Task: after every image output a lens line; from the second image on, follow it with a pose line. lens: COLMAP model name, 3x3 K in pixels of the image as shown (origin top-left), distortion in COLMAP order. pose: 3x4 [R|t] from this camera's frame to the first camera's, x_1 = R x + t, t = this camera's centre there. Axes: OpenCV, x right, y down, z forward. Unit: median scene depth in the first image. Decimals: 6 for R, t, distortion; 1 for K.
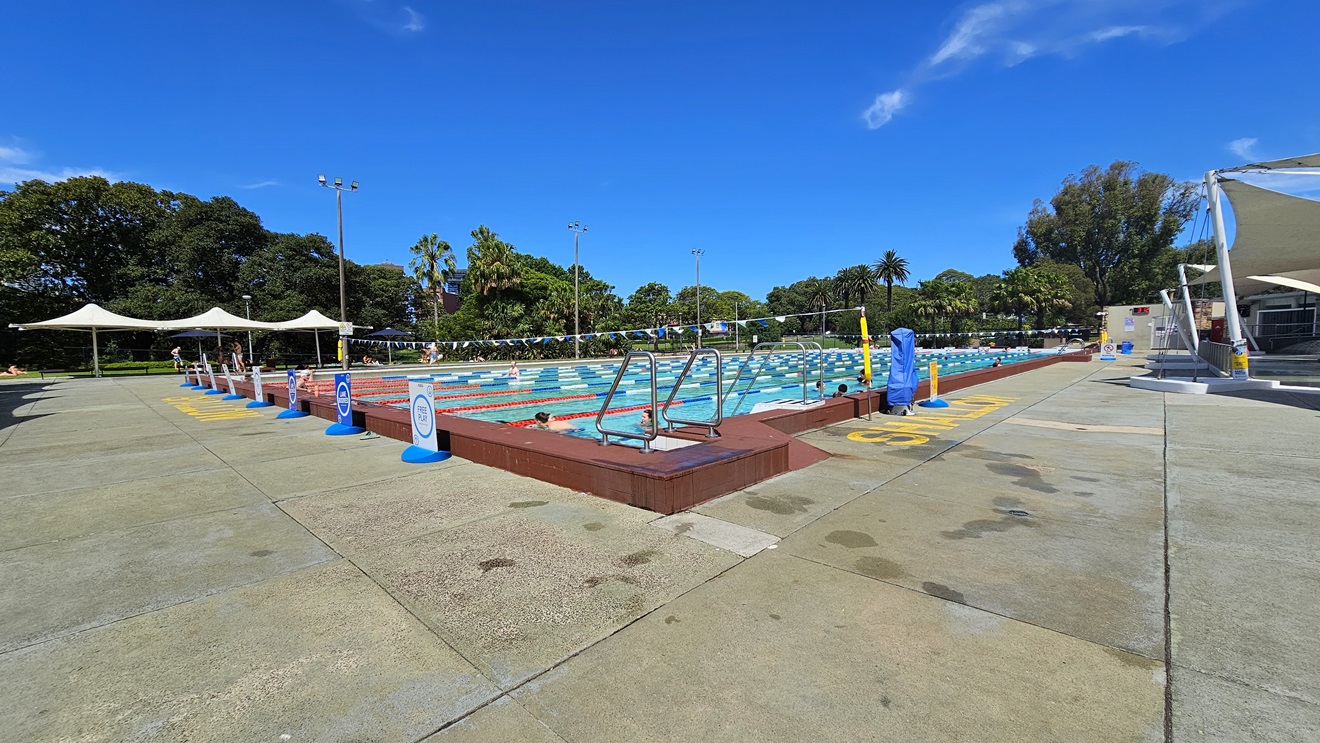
lens RADIAL K [[538.3, 0, 655.6], [0, 538.3, 386.8], [0, 0, 1]] dist [-0.002634, -0.000447]
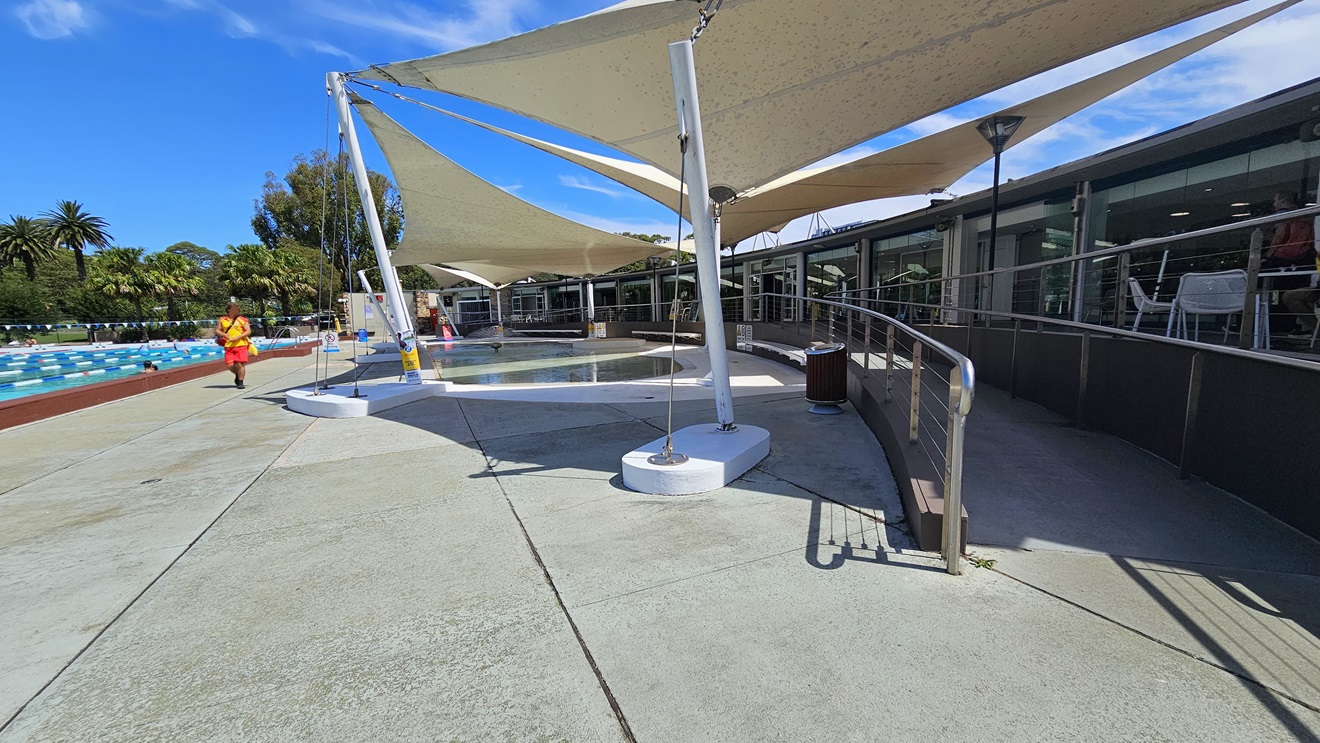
lens RADIAL K [[538.3, 0, 662.5], [0, 538.3, 383.5], [0, 0, 1]] dist [-0.002634, -0.000447]
pose [[0.375984, -0.110560, 0.920007, 0.111011], [0.094146, 0.992277, 0.080769, -0.008763], [-0.921831, 0.056247, 0.383488, 0.082447]]
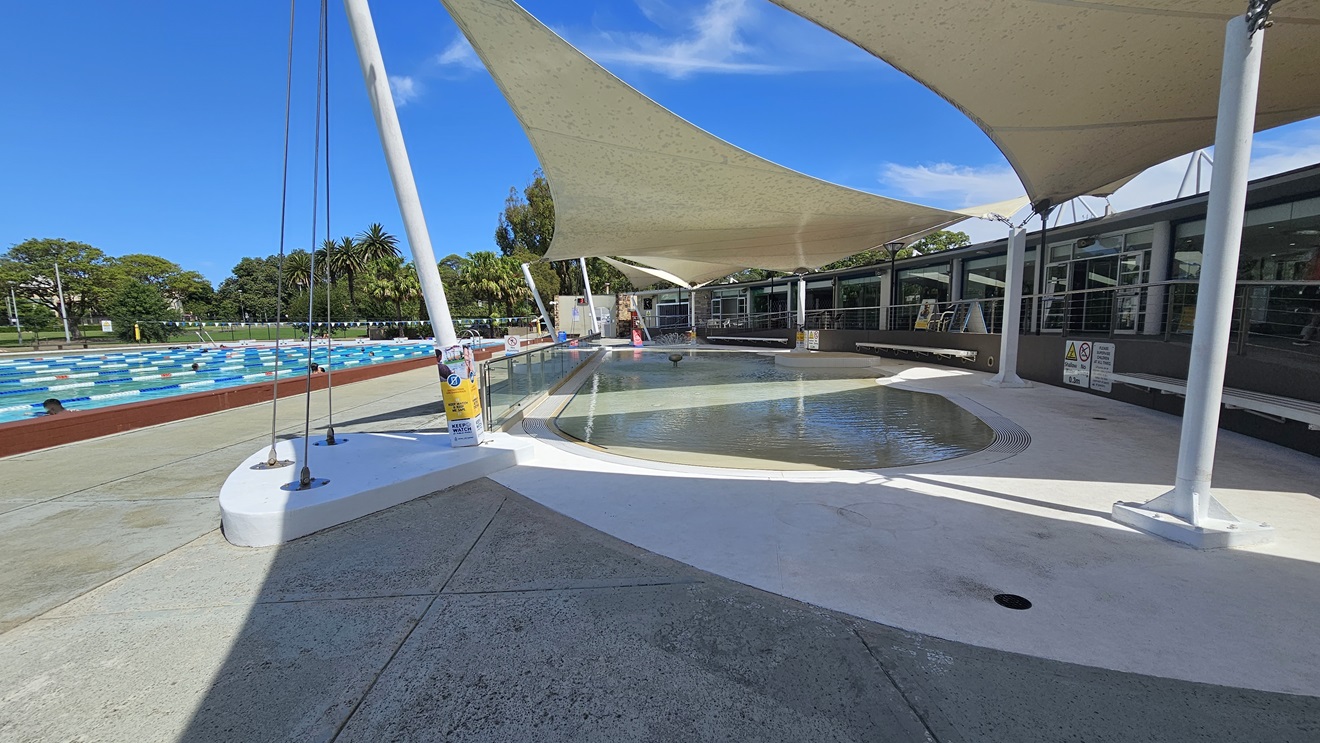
lens RADIAL K [[538.3, 0, 668.5], [0, 538.3, 369.6], [0, 0, 1]] dist [-0.002634, -0.000447]
pose [[0.681923, -0.053846, 0.729439, 0.197752], [0.059497, 0.998065, 0.018055, -0.014704], [-0.729000, 0.031087, 0.683808, 0.134368]]
